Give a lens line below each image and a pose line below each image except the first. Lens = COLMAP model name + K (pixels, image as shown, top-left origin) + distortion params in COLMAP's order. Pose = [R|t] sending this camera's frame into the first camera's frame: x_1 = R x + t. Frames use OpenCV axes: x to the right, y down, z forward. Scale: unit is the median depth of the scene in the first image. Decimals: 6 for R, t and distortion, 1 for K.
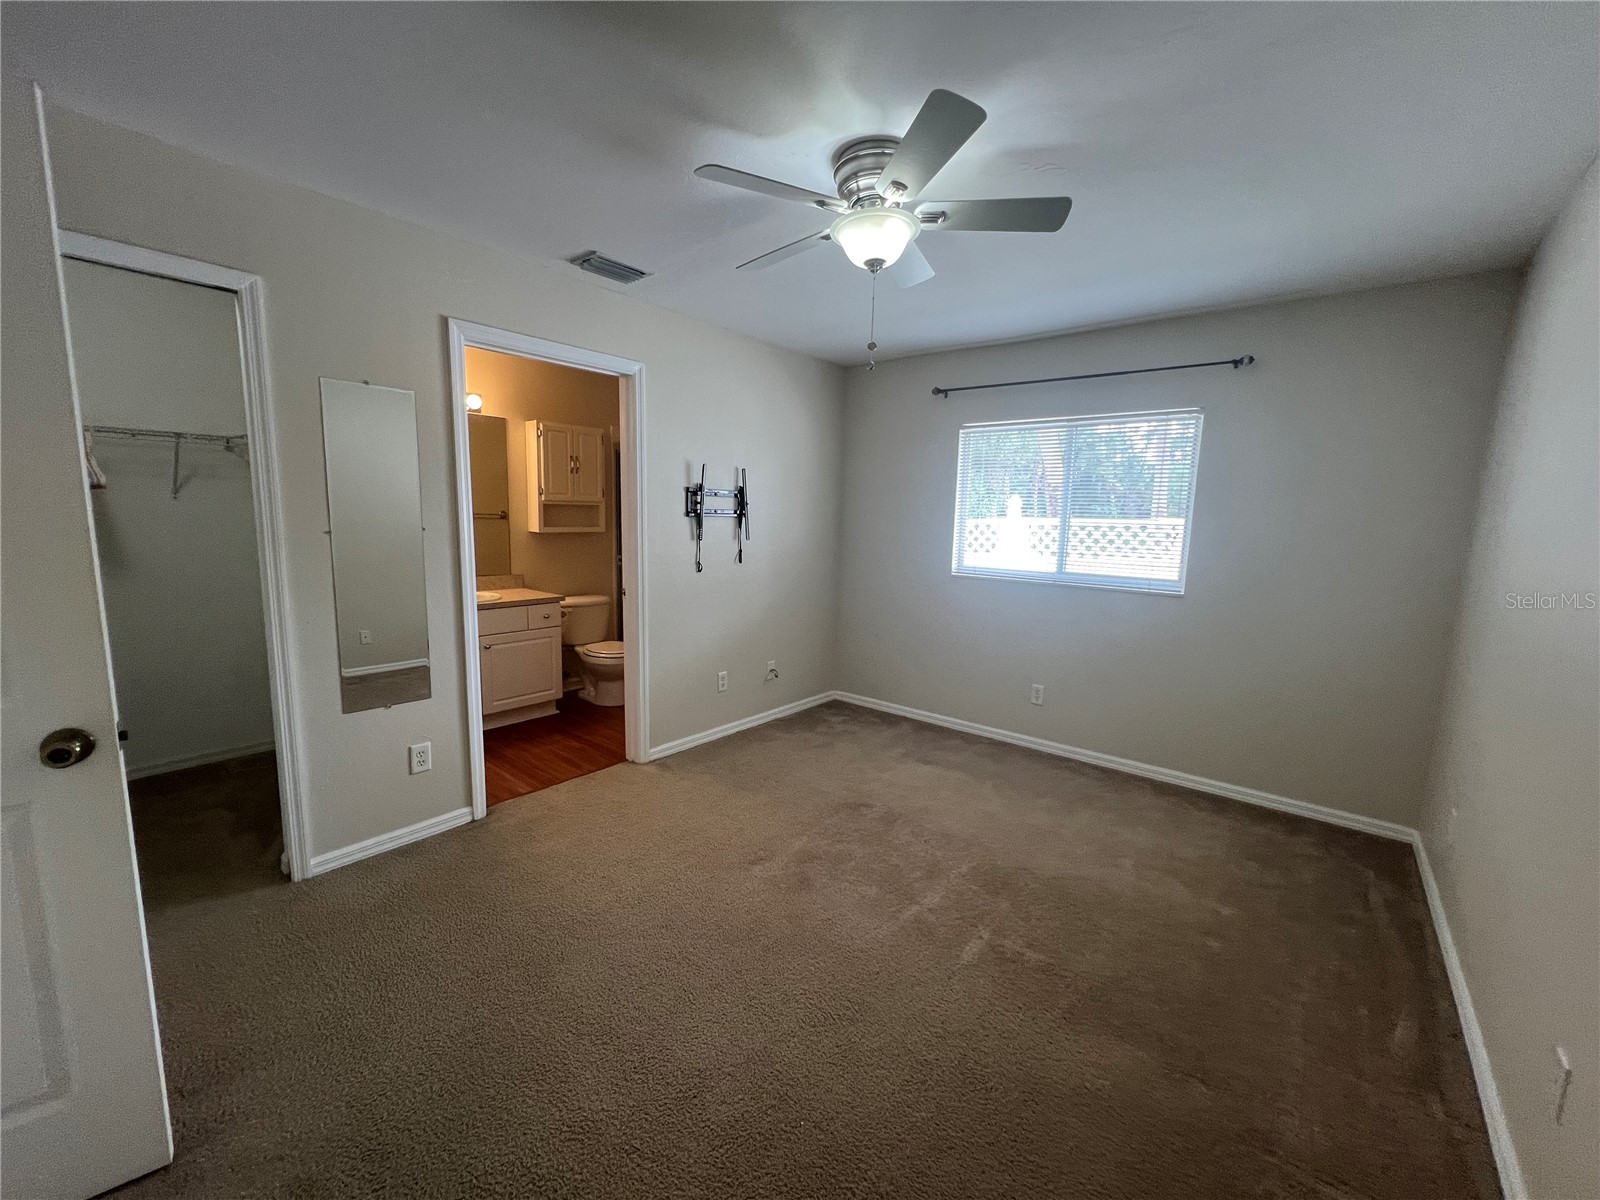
lens RADIAL K [[639.7, 0, 799.5], [0, 639.7, 603.2], [0, 0, 1]] dist [-0.001090, -0.000070]
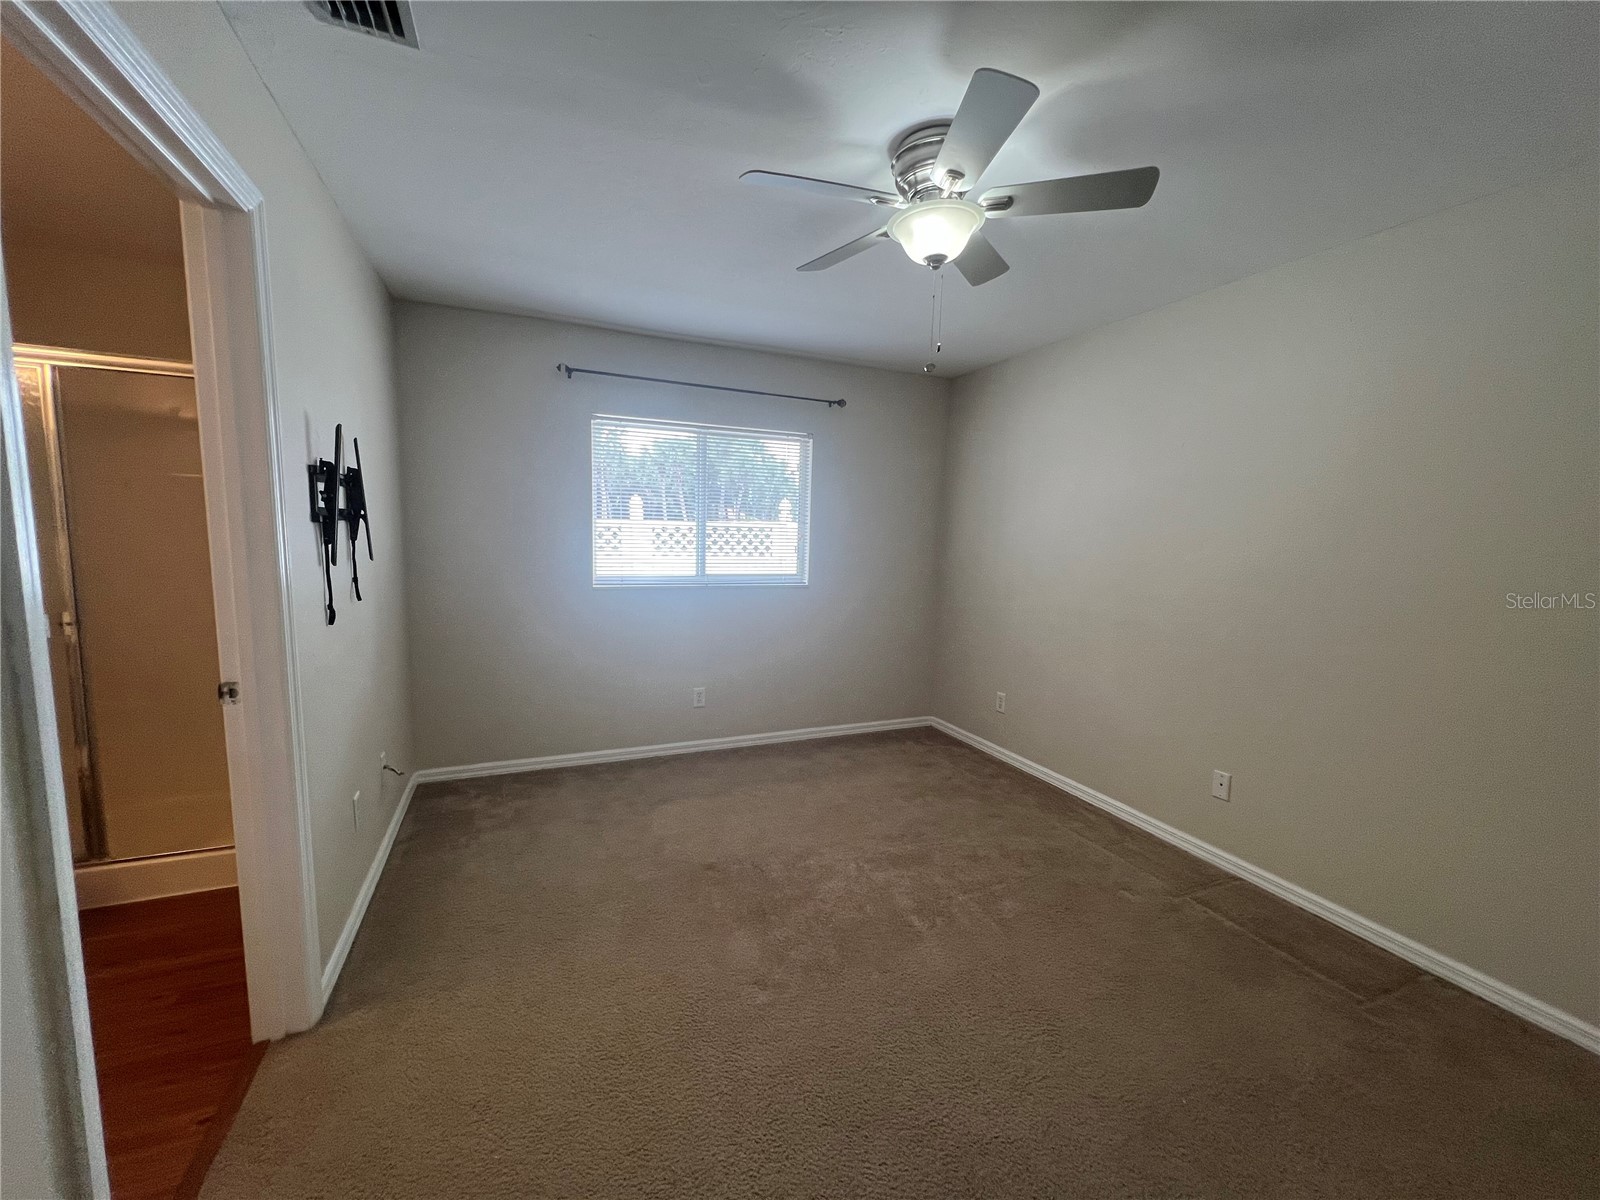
lens RADIAL K [[639.7, 0, 799.5], [0, 639.7, 603.2], [0, 0, 1]] dist [-0.001090, -0.000070]
pose [[0.467738, -0.114093, 0.876472, -0.431887], [0.112430, 0.991259, 0.069036, -0.057068], [-0.876687, 0.066251, 0.476477, 0.388032]]
